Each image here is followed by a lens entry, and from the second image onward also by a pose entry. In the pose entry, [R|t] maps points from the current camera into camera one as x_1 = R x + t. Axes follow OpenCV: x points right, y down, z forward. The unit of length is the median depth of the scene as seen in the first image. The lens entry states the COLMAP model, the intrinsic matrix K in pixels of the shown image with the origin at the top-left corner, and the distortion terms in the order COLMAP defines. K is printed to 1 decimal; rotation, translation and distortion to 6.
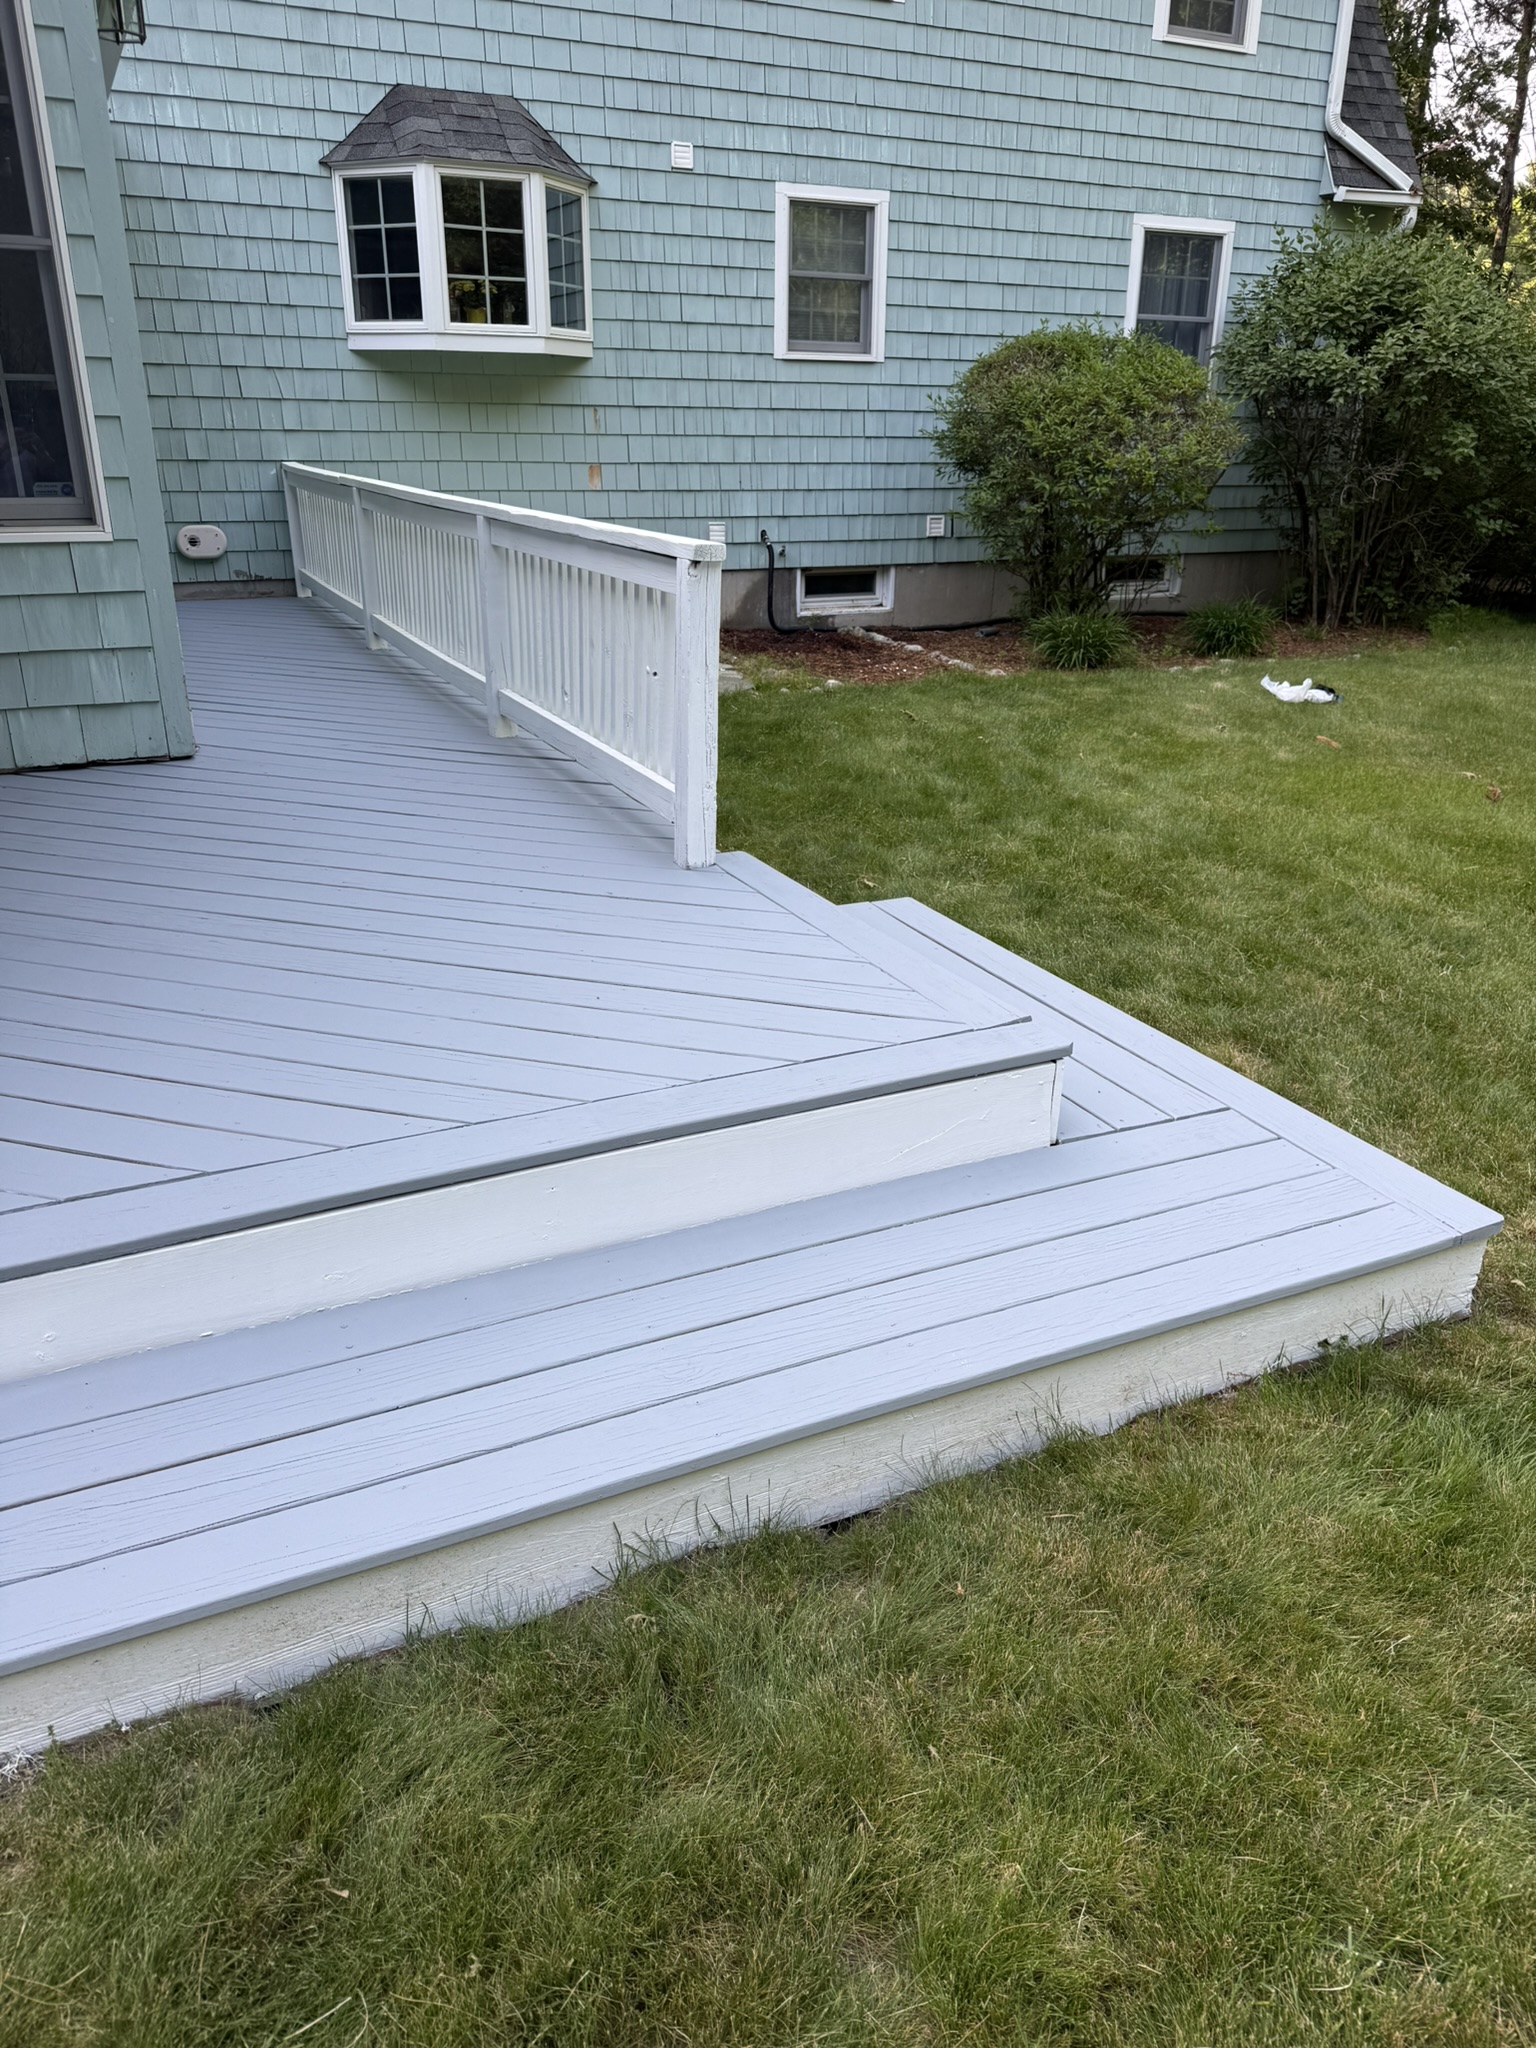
lens RADIAL K [[1439.2, 0, 767.6], [0, 1439.2, 1014.0], [0, 0, 1]] dist [0.020683, -0.029619]
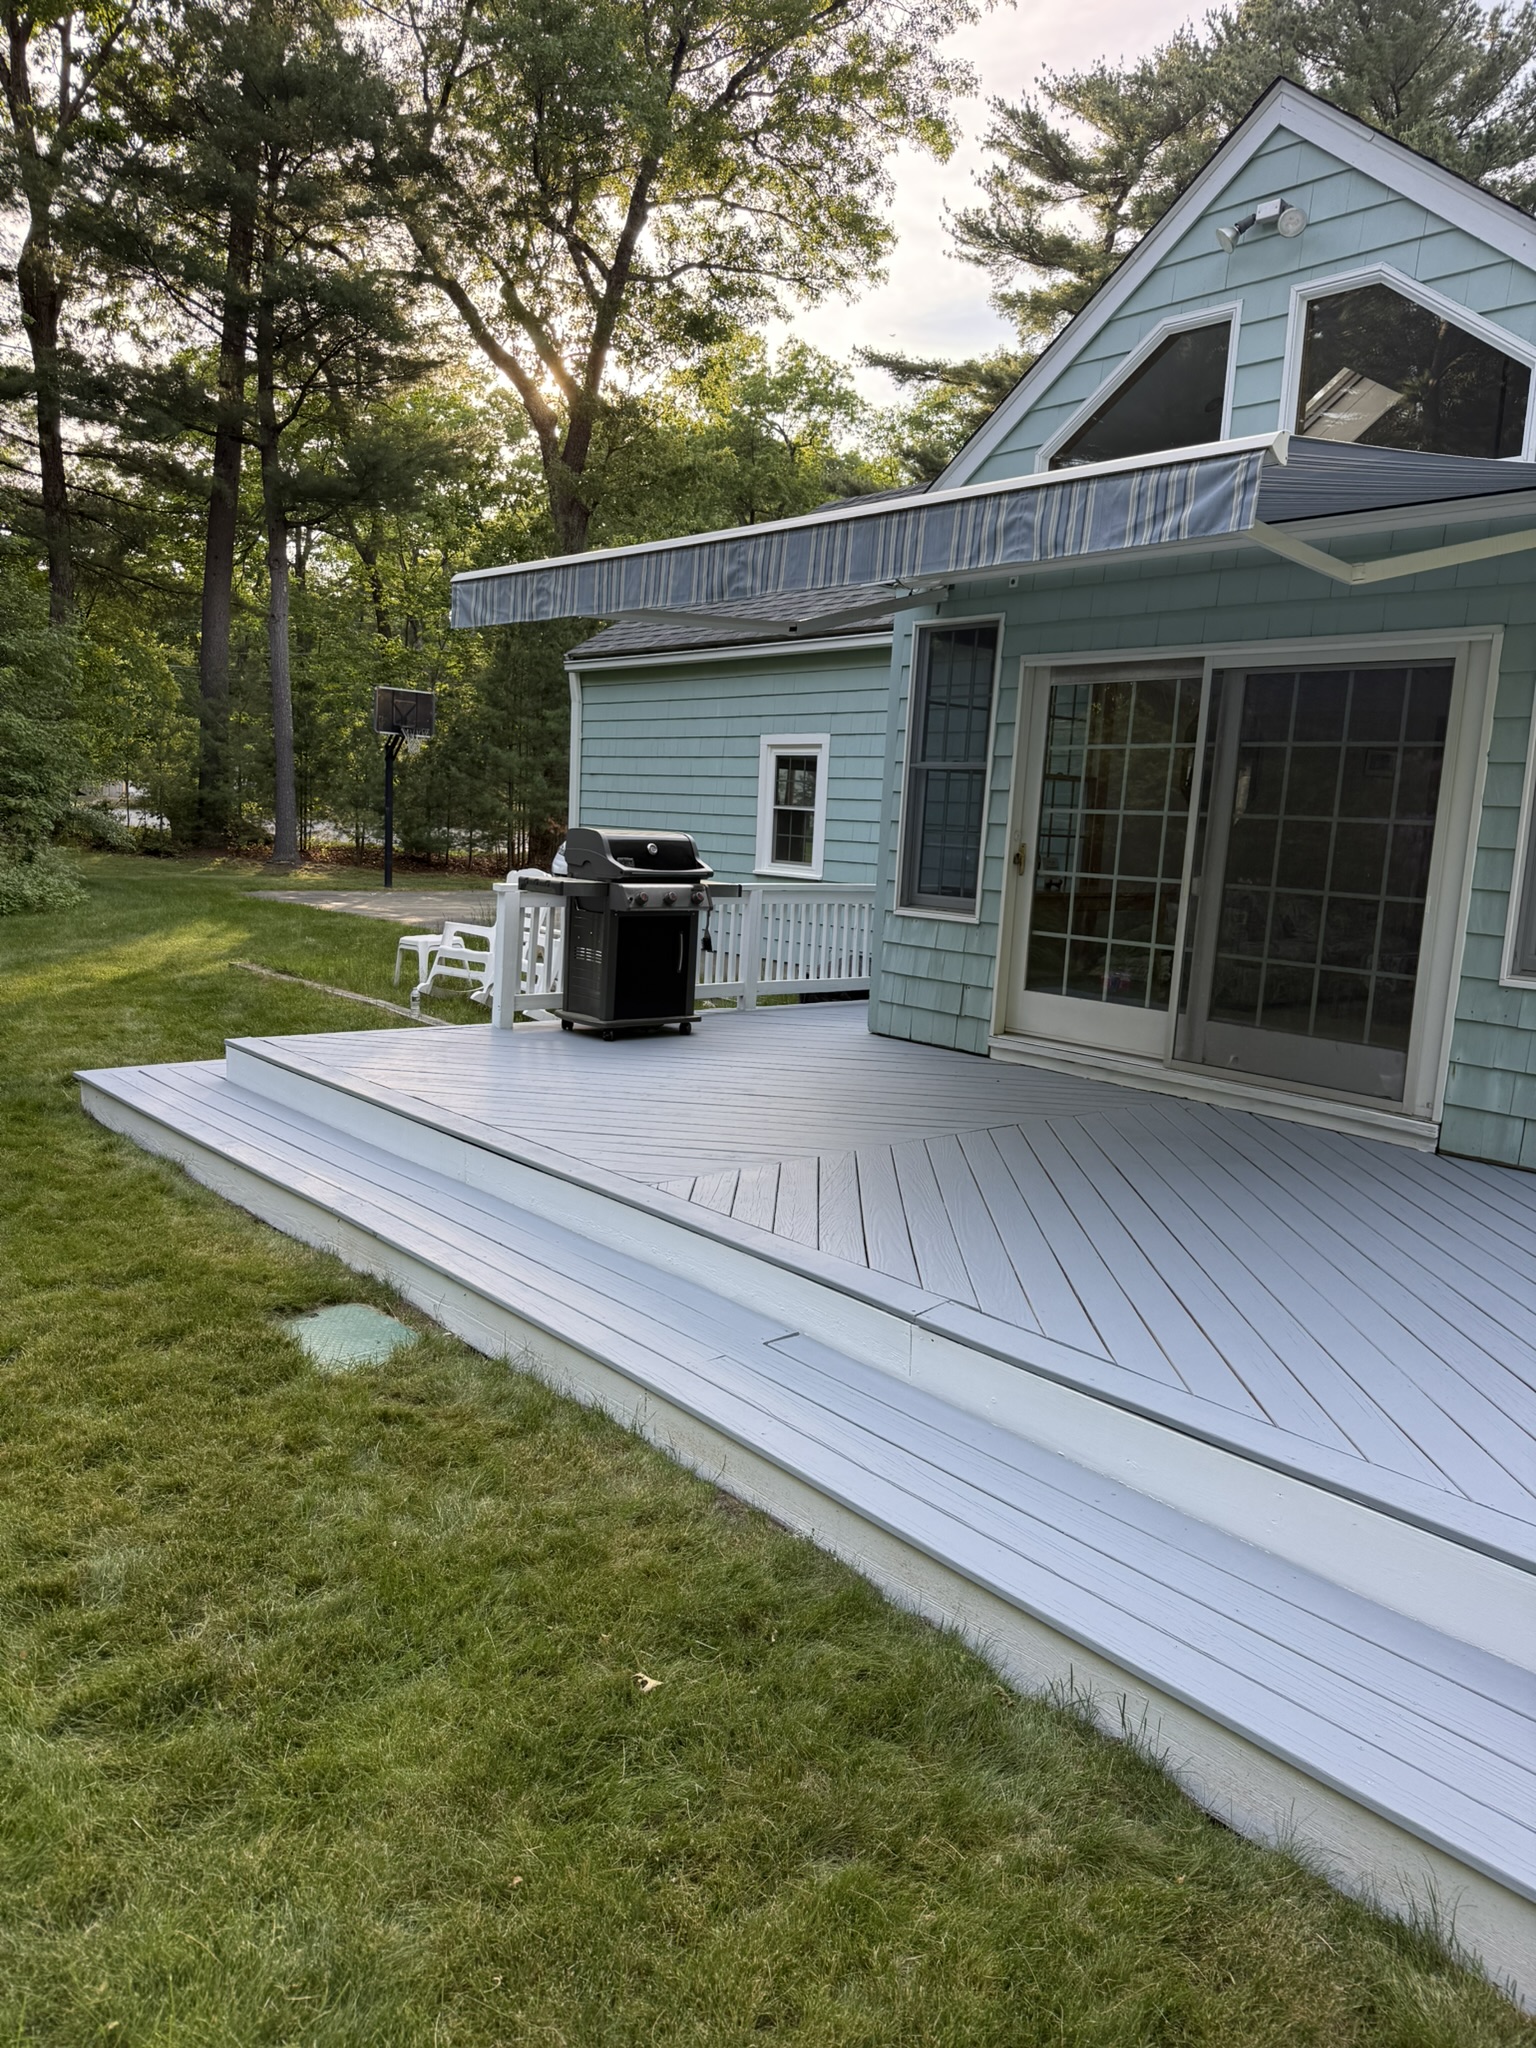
lens RADIAL K [[1439.2, 0, 767.6], [0, 1439.2, 1064.4], [0, 0, 1]] dist [0.020683, -0.029619]
pose [[0.250106, 0.164482, -0.954145, 0.213534], [-0.408874, 0.911225, 0.049907, -0.023915], [0.877650, 0.377643, 0.295155, 0.026688]]
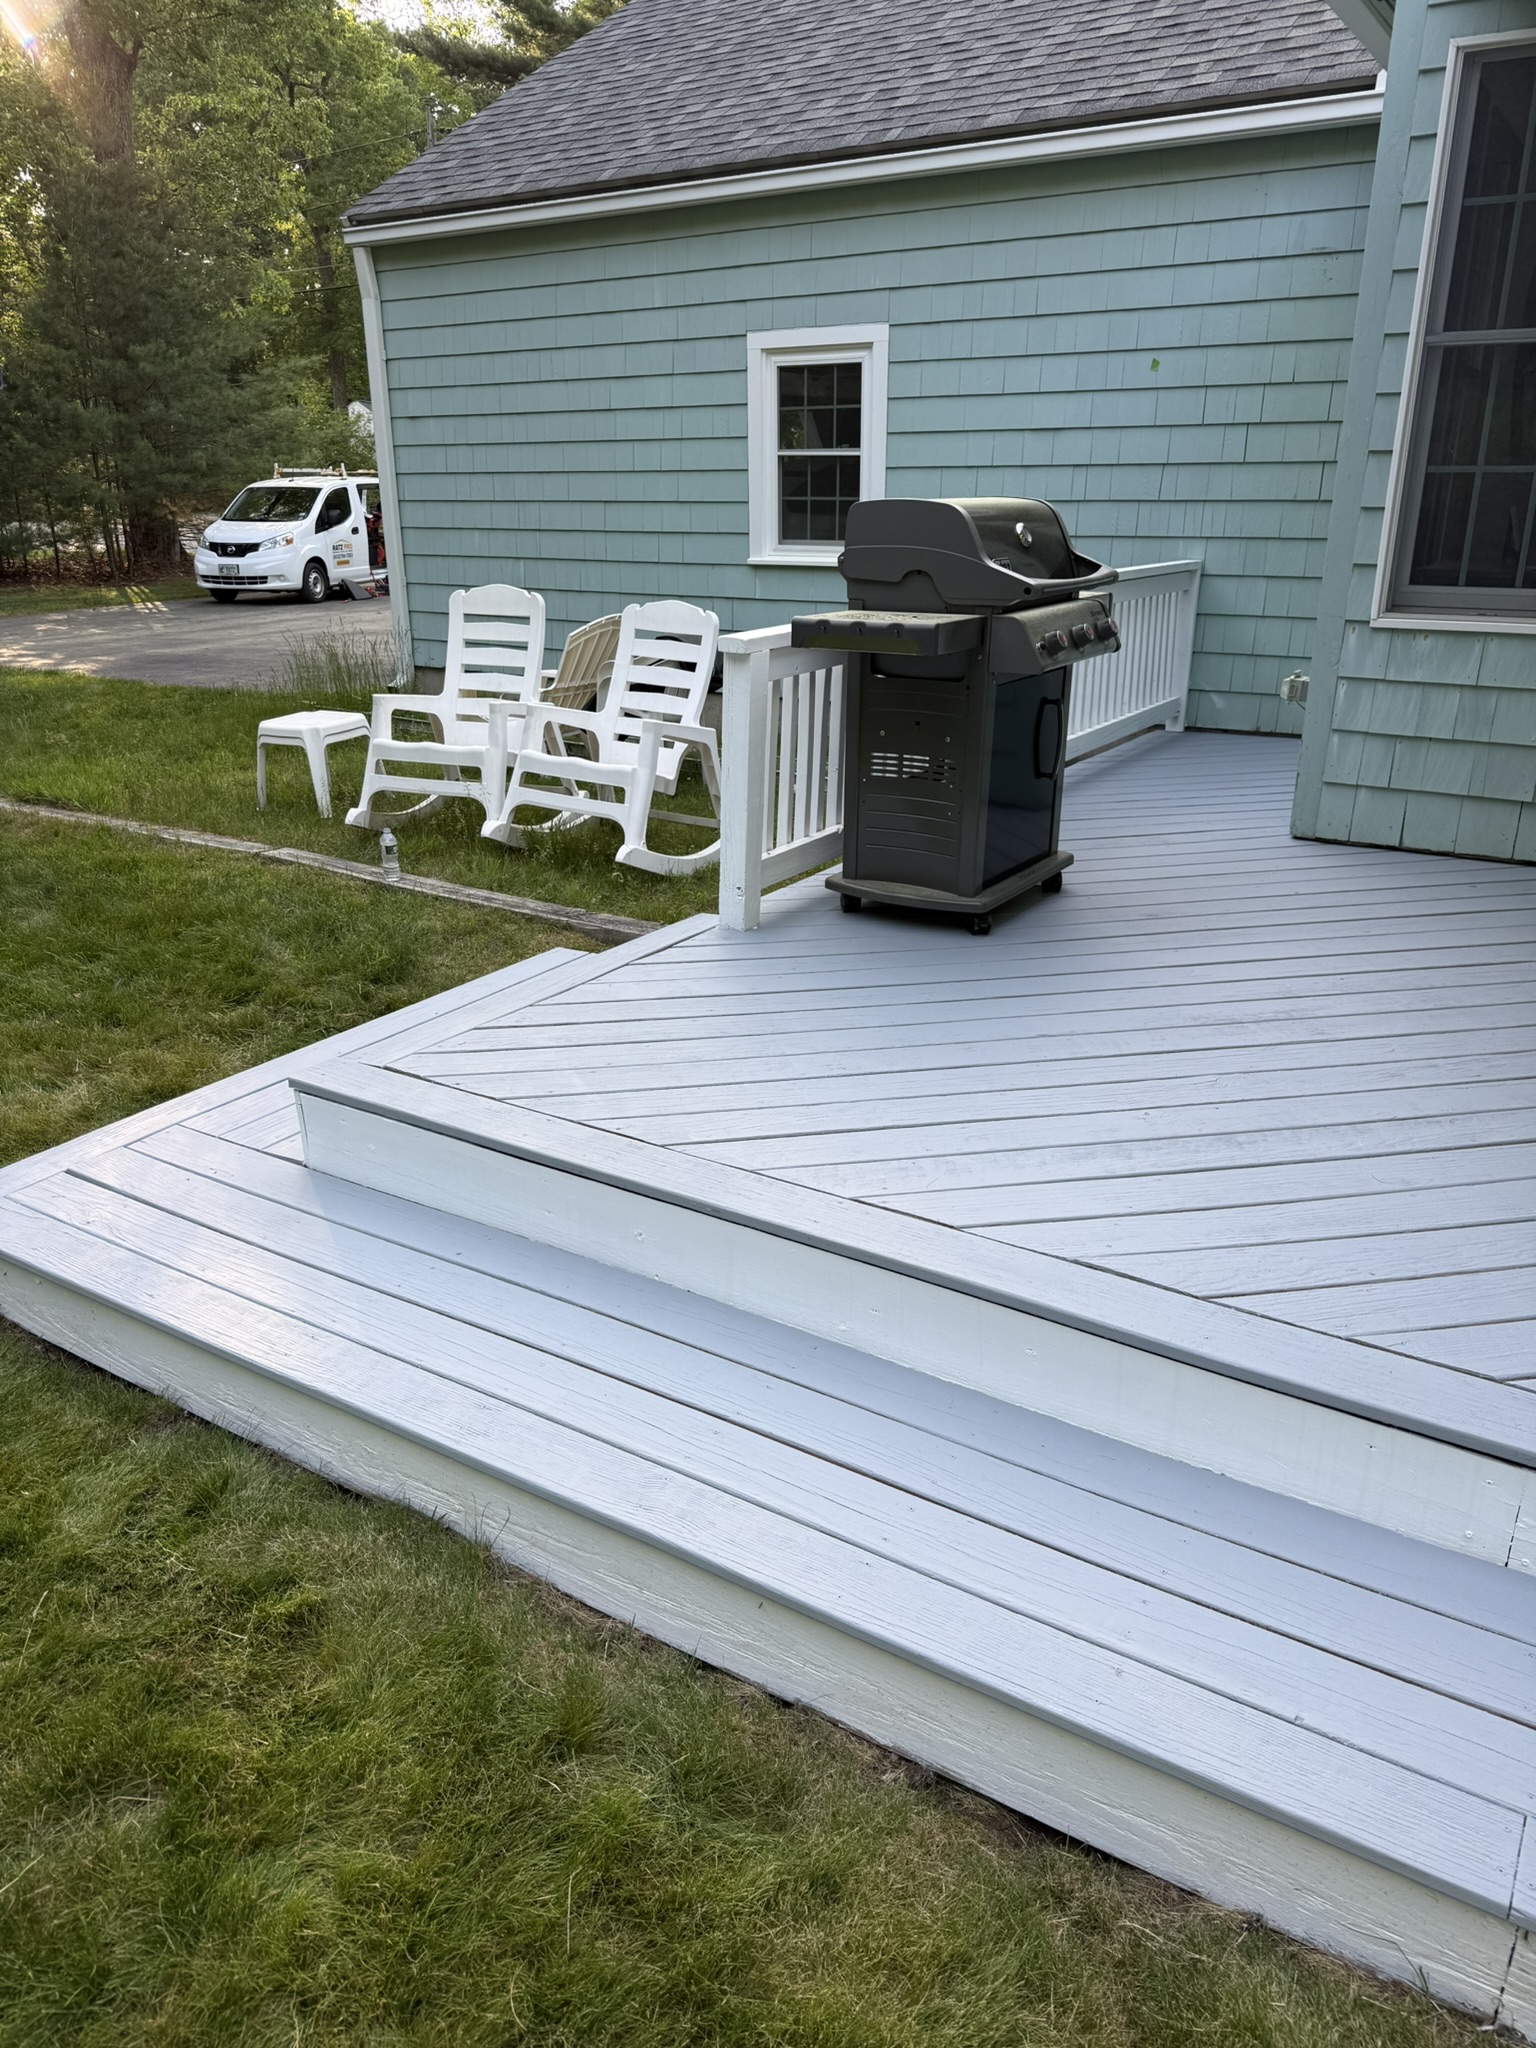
lens RADIAL K [[1439.2, 0, 757.9], [0, 1439.2, 1040.8], [0, 0, 1]] dist [0.020683, -0.029619]
pose [[0.519628, 0.294040, -0.802201, -0.261196], [-0.313294, 0.939089, 0.141278, 0.030451], [0.794880, 0.177913, 0.580098, -0.101709]]
